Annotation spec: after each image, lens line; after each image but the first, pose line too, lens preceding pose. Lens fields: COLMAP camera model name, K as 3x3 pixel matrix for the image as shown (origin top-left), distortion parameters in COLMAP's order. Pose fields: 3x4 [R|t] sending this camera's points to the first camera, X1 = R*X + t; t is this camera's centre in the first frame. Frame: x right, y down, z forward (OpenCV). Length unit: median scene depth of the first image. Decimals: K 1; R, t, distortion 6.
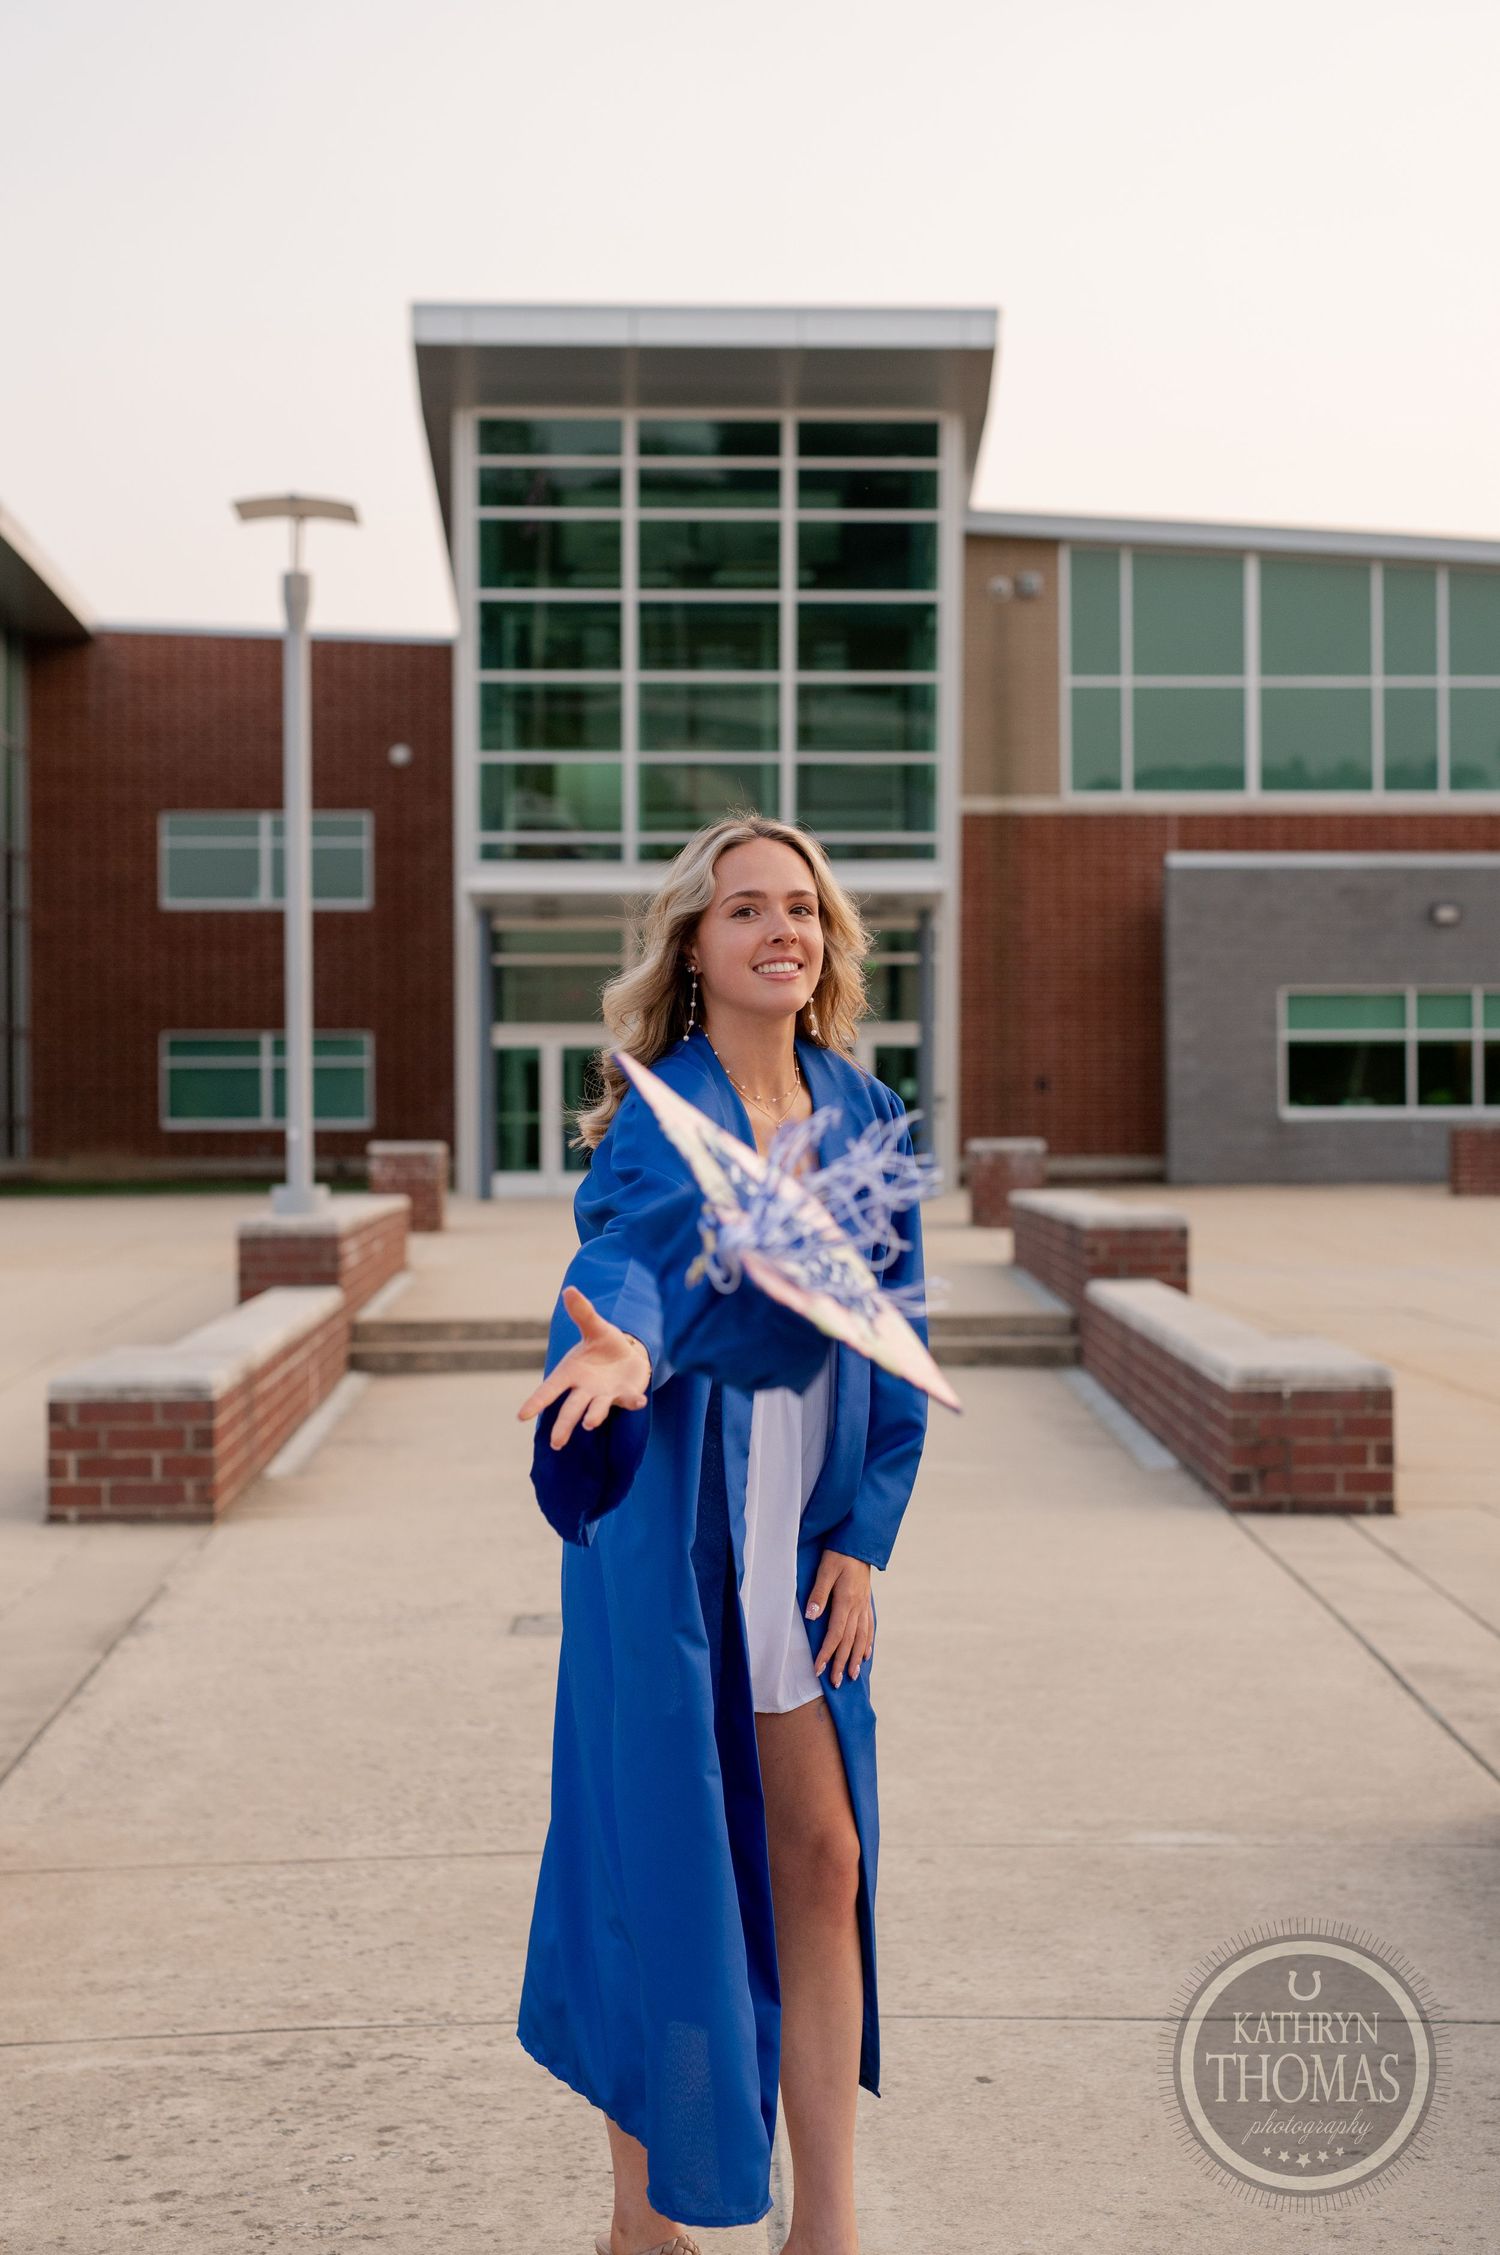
lens RADIAL K [[3336.1, 0, 748.1], [0, 3336.1, 1127.4], [0, 0, 1]] dist [-0.002144, 0.024066]
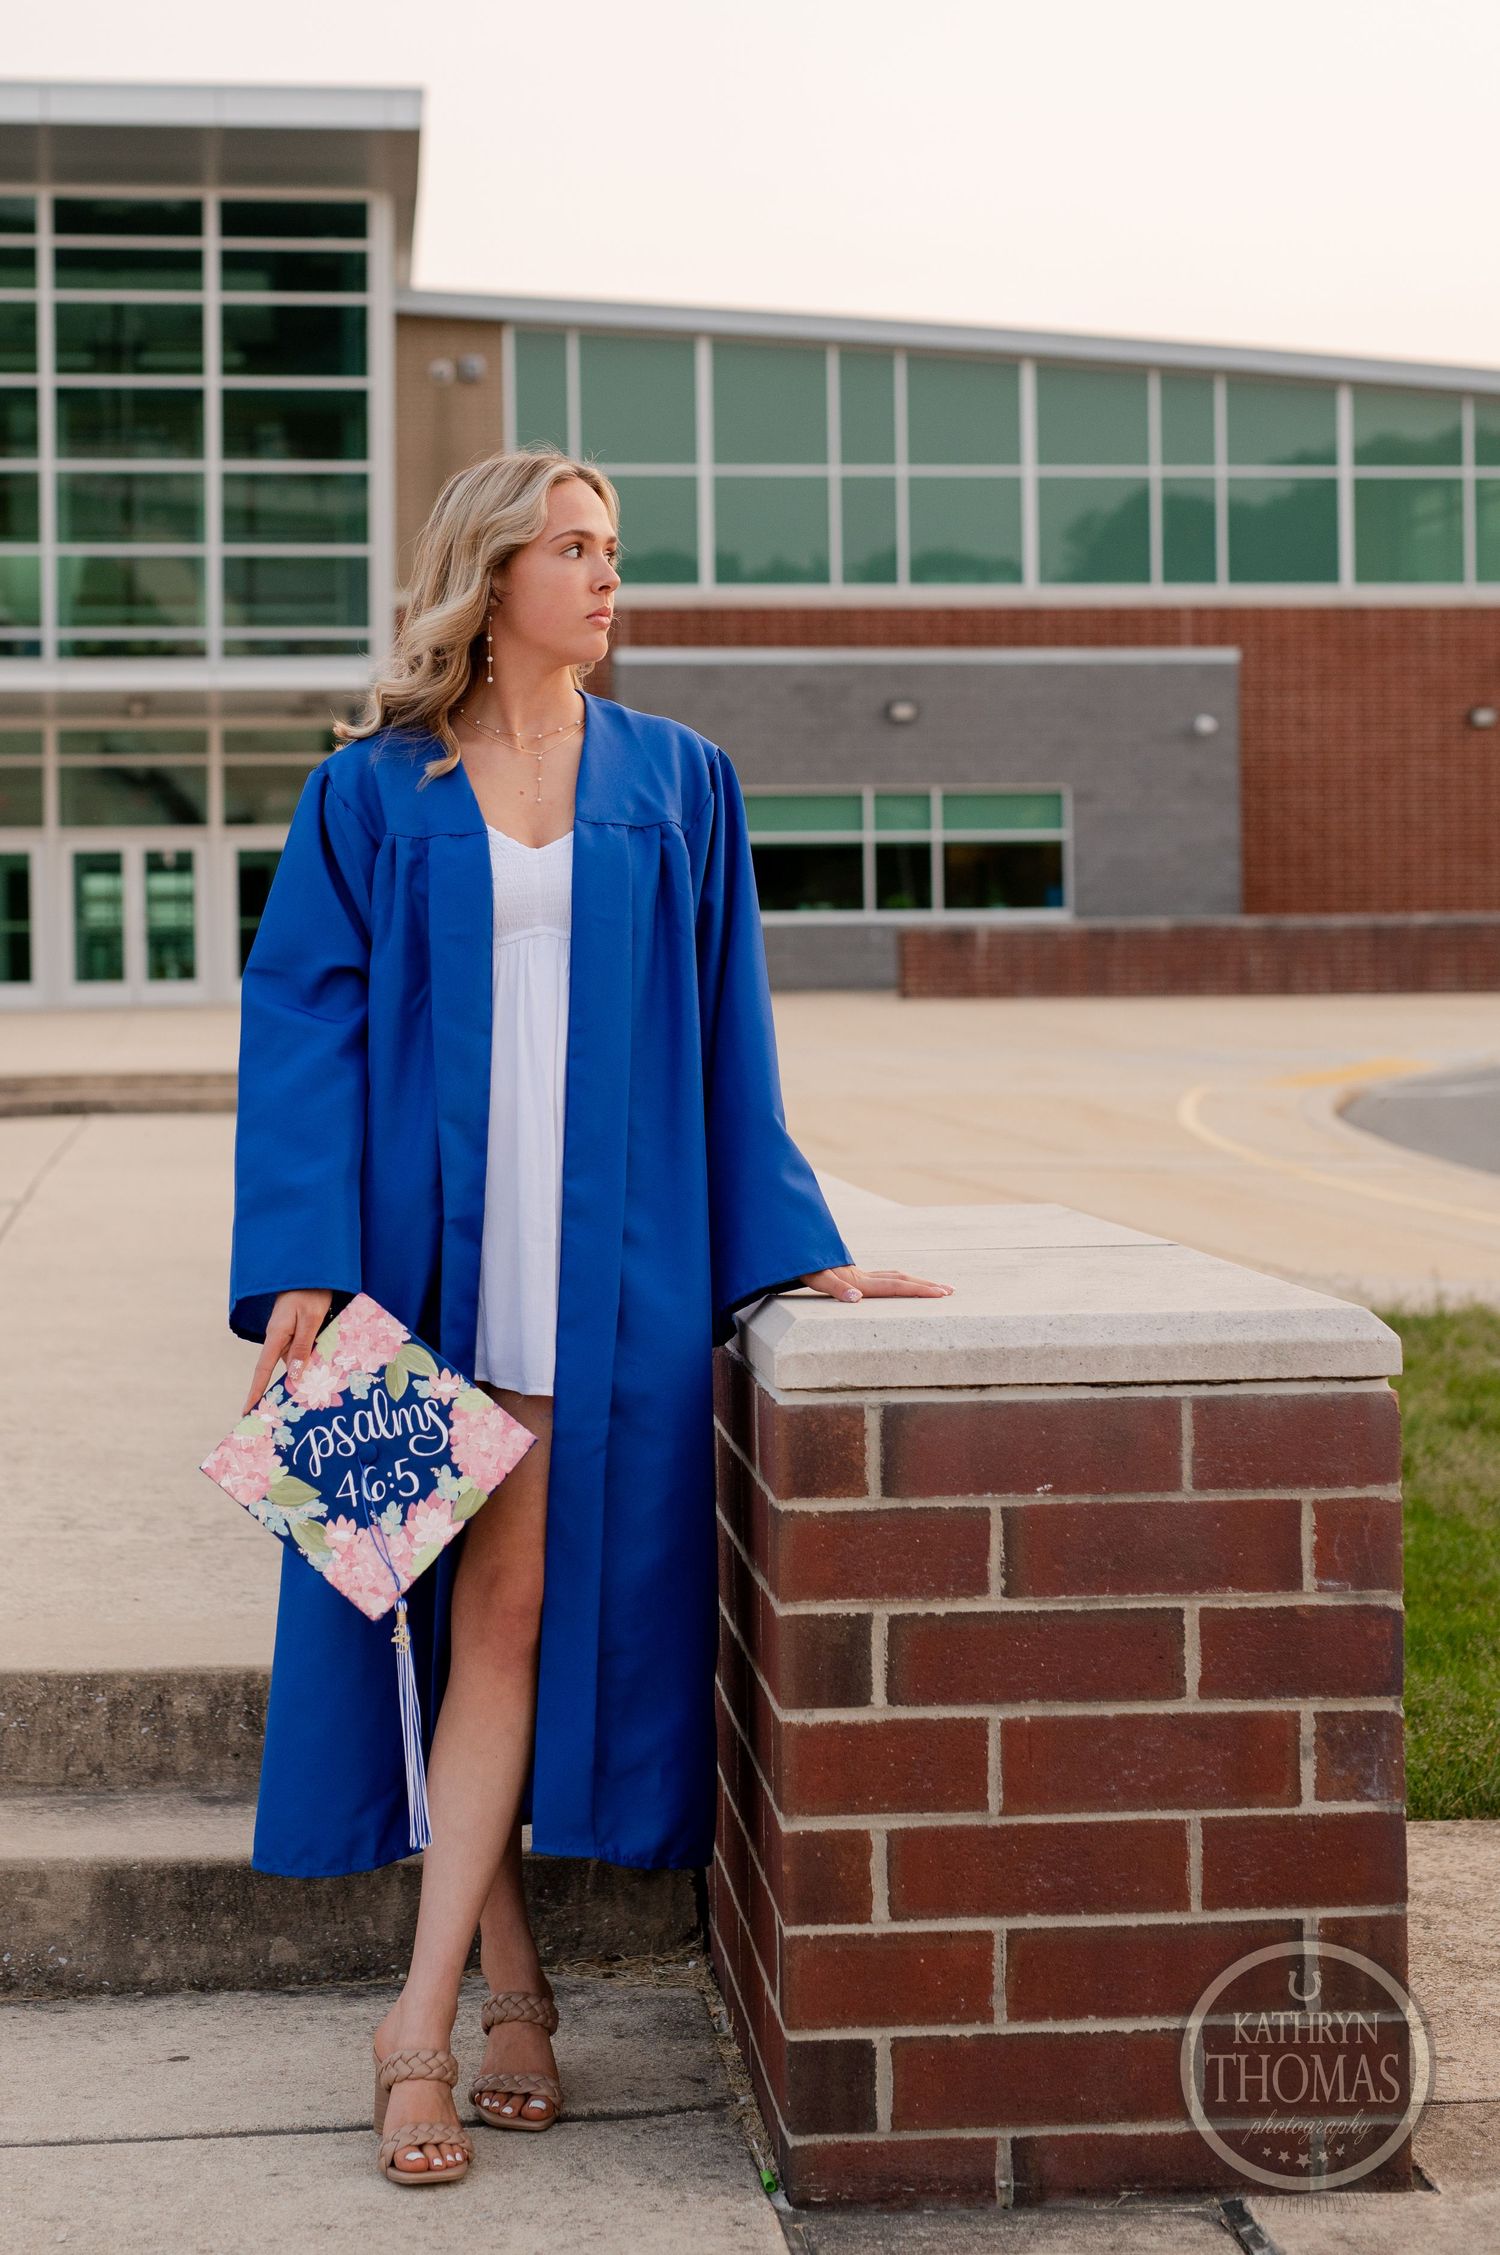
lens RADIAL K [[3919.6, 0, 603.7], [0, 3919.6, 989.8], [0, 0, 1]] dist [0.008439, -0.028759]
pose [[0.995715, -0.008970, 0.092041, 0.018403], [0.008544, 0.999951, 0.005028, 0.011049], [-0.092081, -0.004220, 0.995743, -0.133852]]
